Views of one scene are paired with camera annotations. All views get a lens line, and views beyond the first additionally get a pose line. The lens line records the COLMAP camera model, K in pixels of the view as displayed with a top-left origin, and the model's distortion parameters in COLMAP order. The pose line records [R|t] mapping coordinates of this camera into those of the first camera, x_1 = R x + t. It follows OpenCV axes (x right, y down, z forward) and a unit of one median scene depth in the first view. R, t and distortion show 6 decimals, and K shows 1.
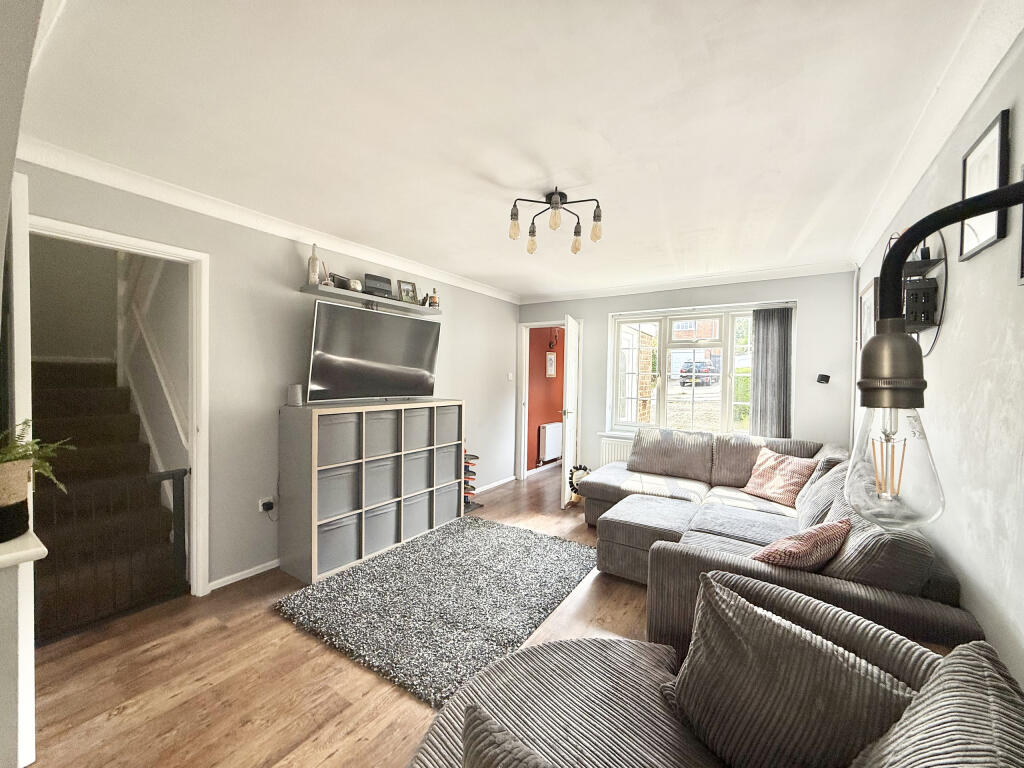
lens RADIAL K [[404.3, 0, 512.0], [0, 404.3, 384.0], [0, 0, 1]] dist [-0.001422, 0.000316]
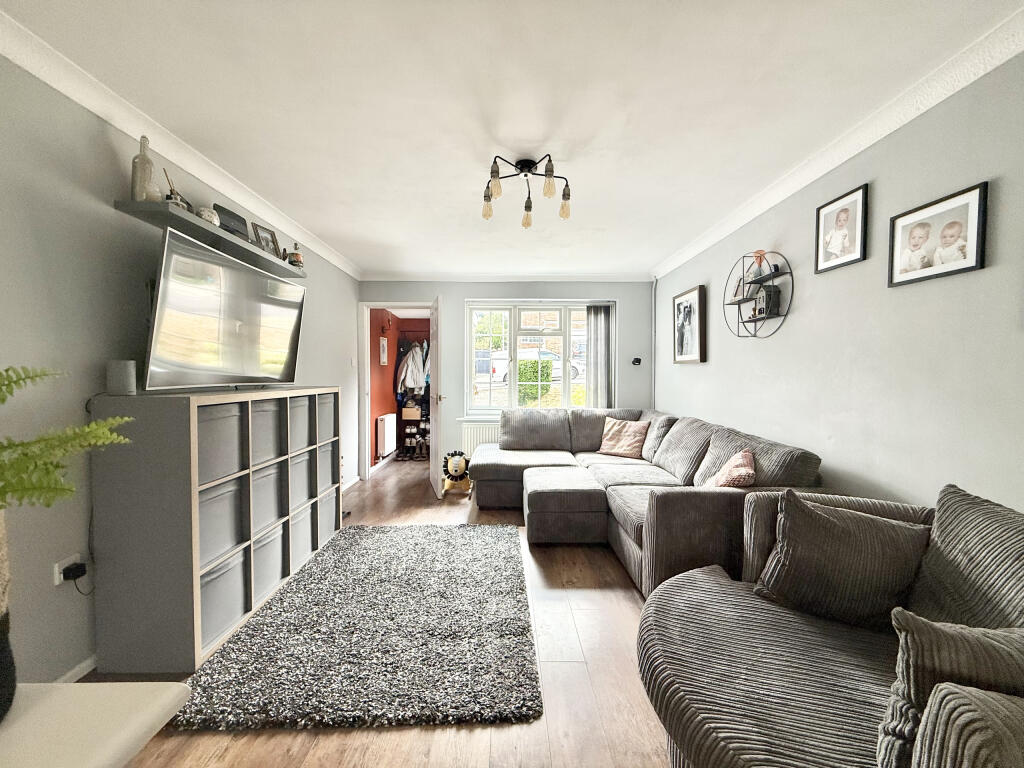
lens RADIAL K [[404.3, 0, 512.0], [0, 404.3, 384.0], [0, 0, 1]] dist [-0.001422, 0.000316]
pose [[0.829317, -0.026896, 0.558130, -0.322085], [0.021010, 0.999636, 0.016953, 0.031639], [-0.558383, -0.002333, 0.829580, 0.142297]]
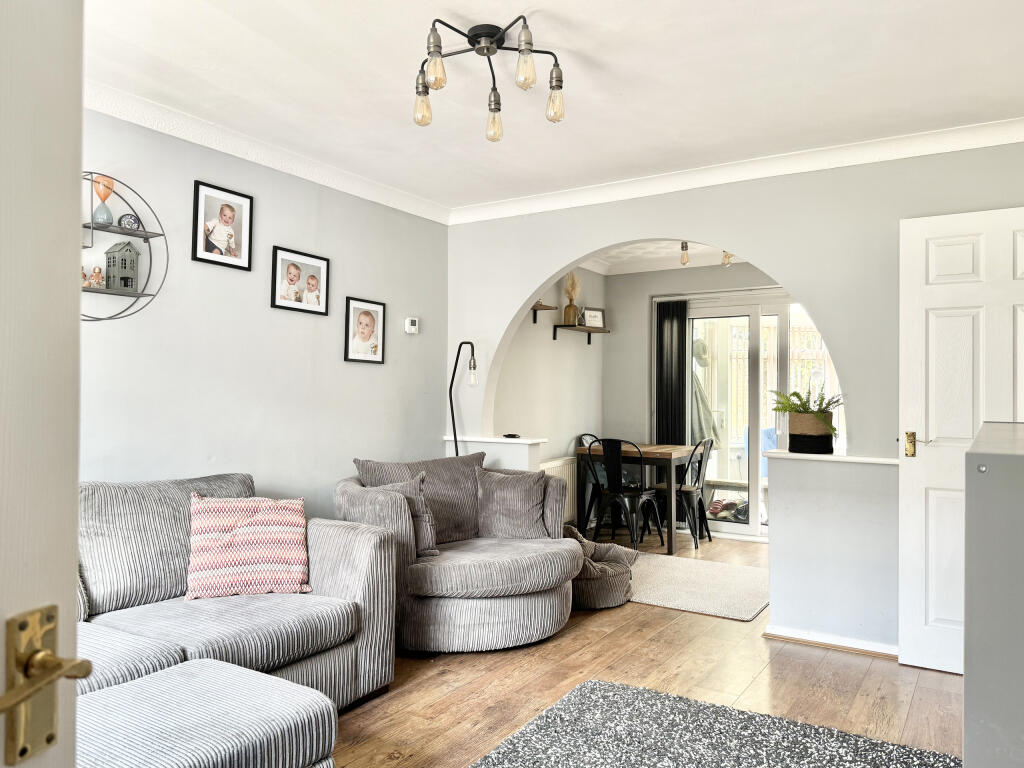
lens RADIAL K [[746.4, 0, 512.0], [0, 746.4, 384.0], [0, 0, 1]] dist [0.098773, -0.160478]
pose [[-0.999721, -0.021031, -0.010711, 0.053535], [-0.021124, 0.999740, 0.008641, 0.017191], [0.010526, 0.008865, -0.999905, 1.397833]]
